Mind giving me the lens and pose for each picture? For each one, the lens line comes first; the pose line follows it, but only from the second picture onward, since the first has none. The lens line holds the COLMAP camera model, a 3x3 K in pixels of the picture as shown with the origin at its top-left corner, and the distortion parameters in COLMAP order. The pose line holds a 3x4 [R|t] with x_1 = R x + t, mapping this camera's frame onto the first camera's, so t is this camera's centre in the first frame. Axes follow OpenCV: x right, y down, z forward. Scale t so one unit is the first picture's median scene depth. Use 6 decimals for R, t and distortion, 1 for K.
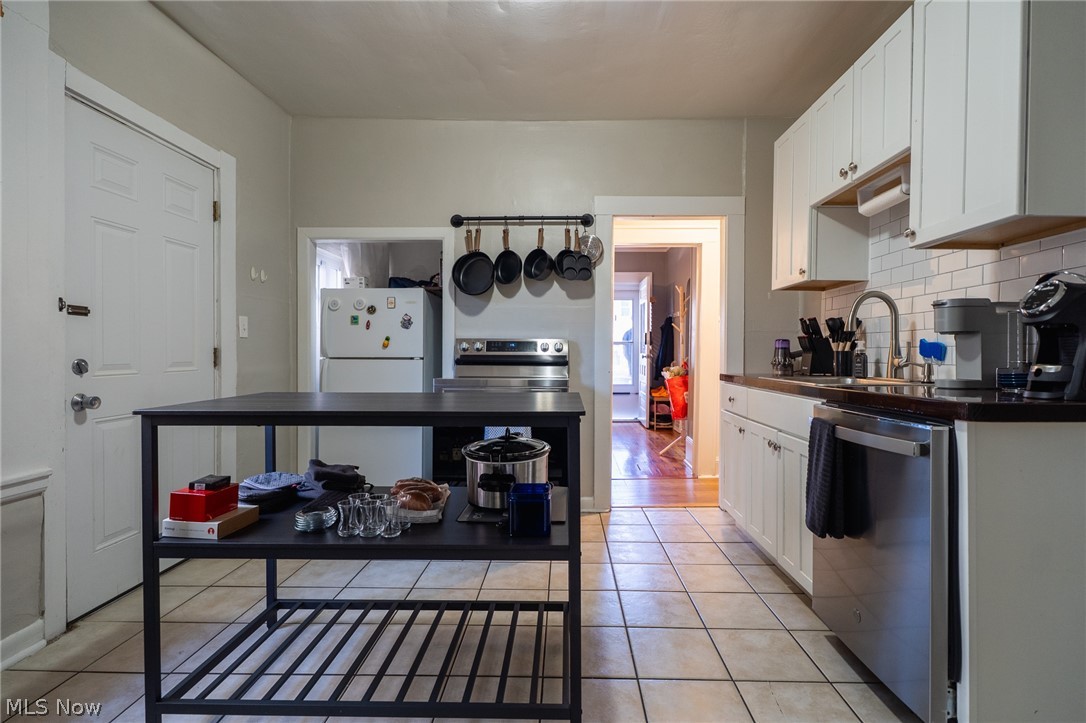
lens RADIAL K [[495.6, 0, 543.0], [0, 495.6, 361.5], [0, 0, 1]] dist [0.000295, 0.000007]
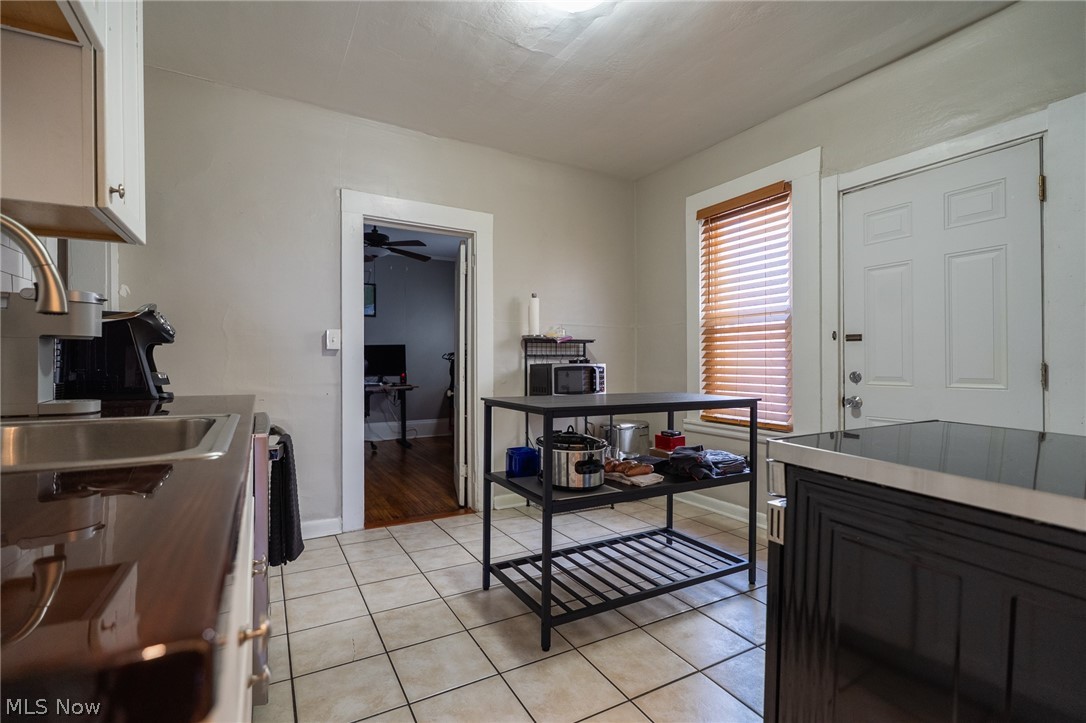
lens RADIAL K [[495.6, 0, 543.0], [0, 495.6, 361.5], [0, 0, 1]] dist [0.000295, 0.000007]
pose [[-0.859831, -0.010301, -0.510475, 0.545238], [-0.016802, 0.999826, 0.008124, -0.031567], [0.510303, 0.015563, -0.859854, 1.759598]]
